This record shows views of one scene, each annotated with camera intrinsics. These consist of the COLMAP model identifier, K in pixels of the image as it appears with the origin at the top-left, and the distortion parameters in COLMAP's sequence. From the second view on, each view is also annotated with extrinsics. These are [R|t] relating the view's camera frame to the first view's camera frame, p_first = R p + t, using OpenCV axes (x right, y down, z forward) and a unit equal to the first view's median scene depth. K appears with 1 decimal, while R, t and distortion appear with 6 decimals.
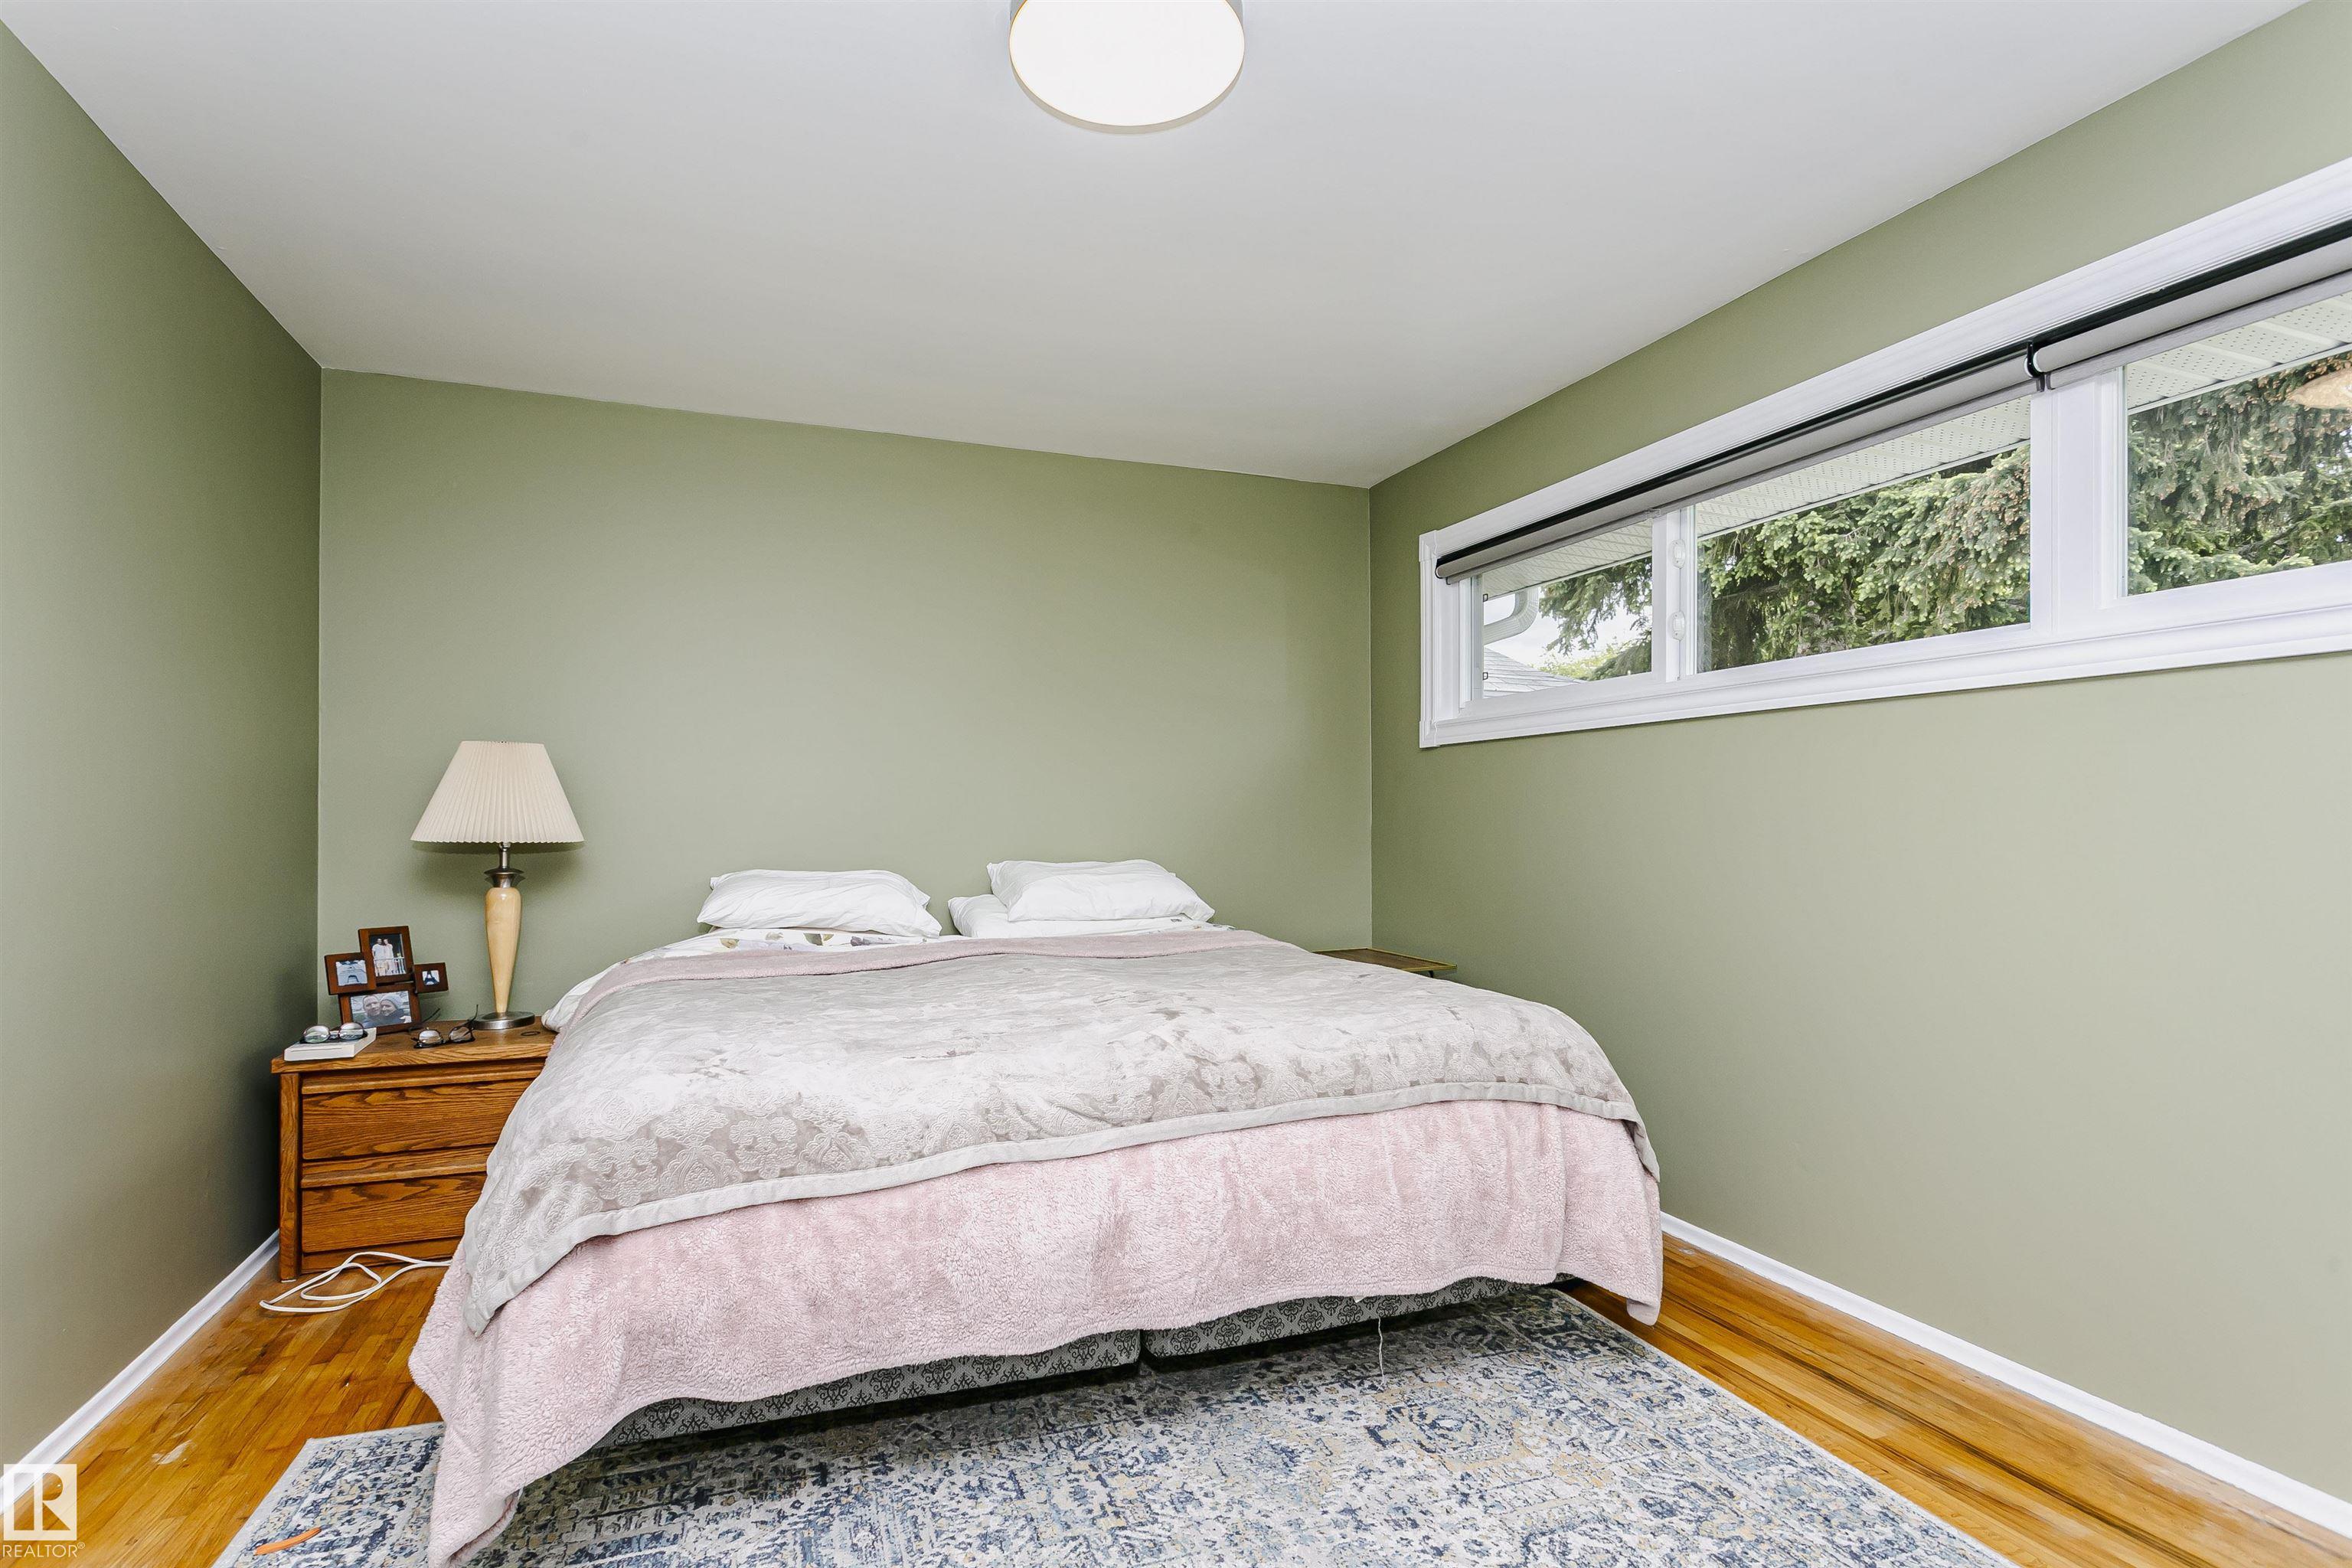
lens RADIAL K [[1132.7, 0, 1132.4], [0, 1132.7, 822.1], [0, 0, 1]] dist [0.007118, -0.001219]
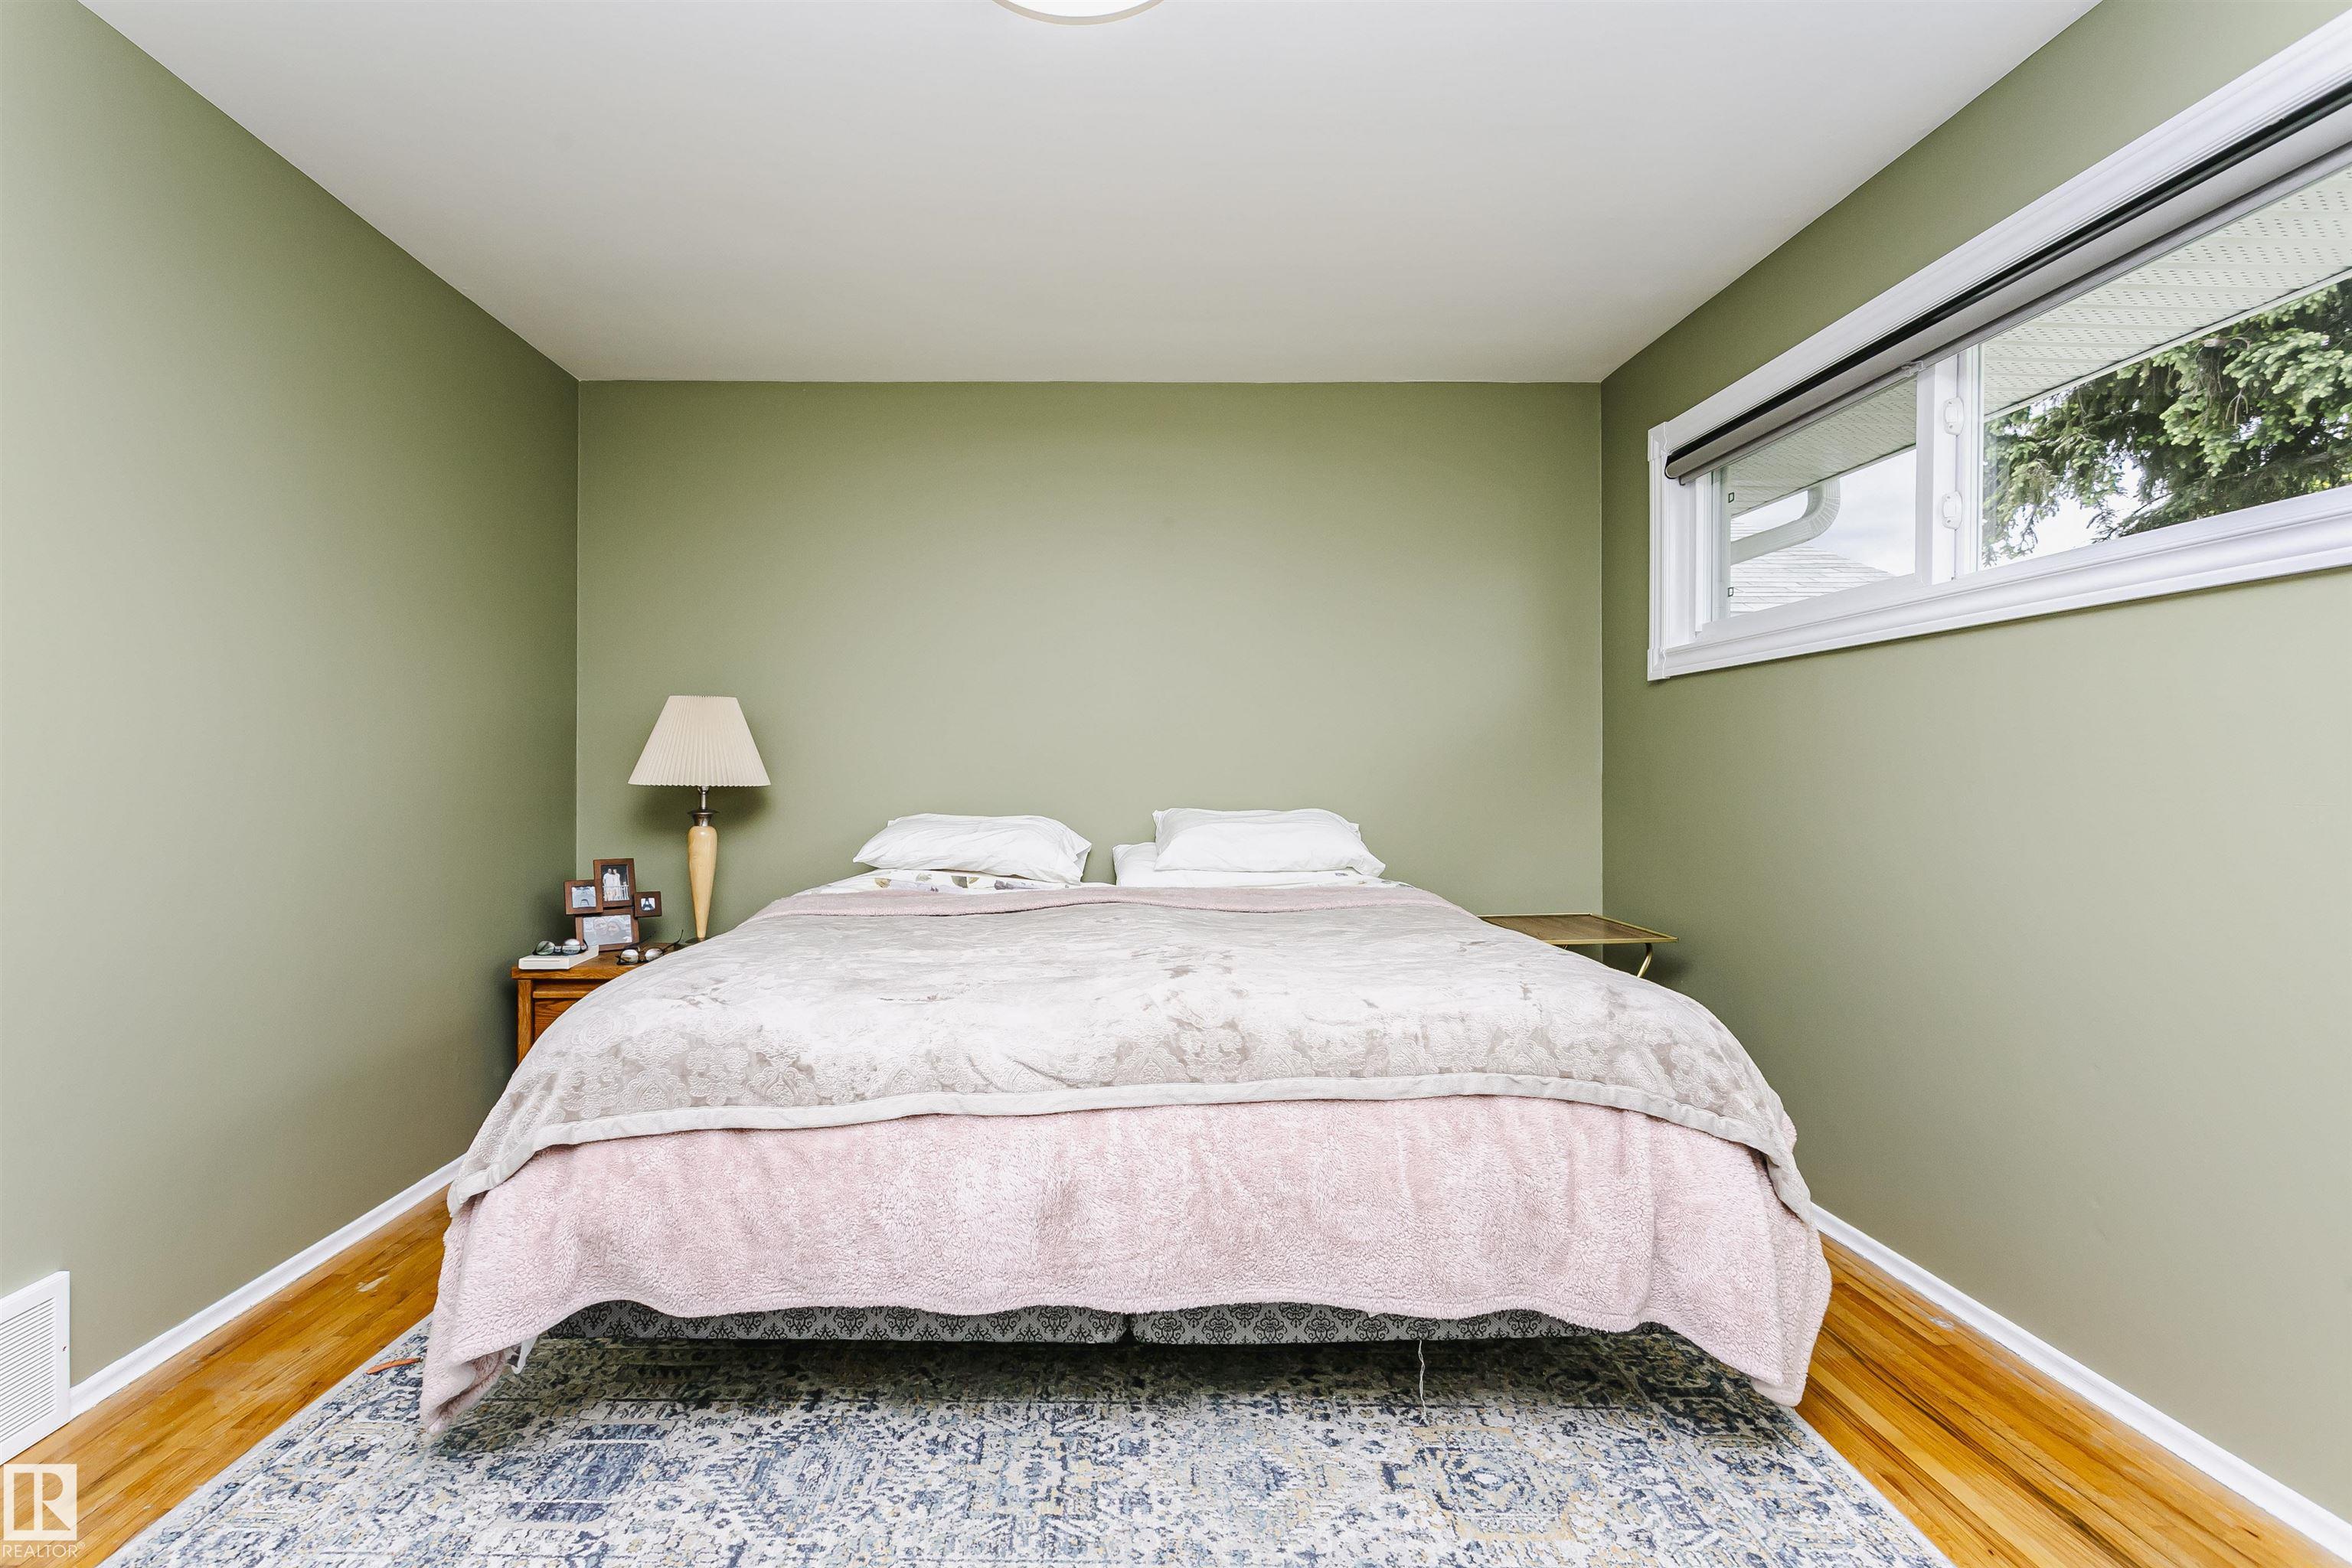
lens RADIAL K [[1132.7, 0, 1175.4], [0, 1132.7, 781.3], [0, 0, 1]] dist [0.007118, -0.001219]
pose [[0.941720, 0.002029, -0.336391, 0.329032], [-0.000438, 0.999988, 0.004805, 0.009549], [0.336397, -0.004377, 0.941710, 0.128512]]
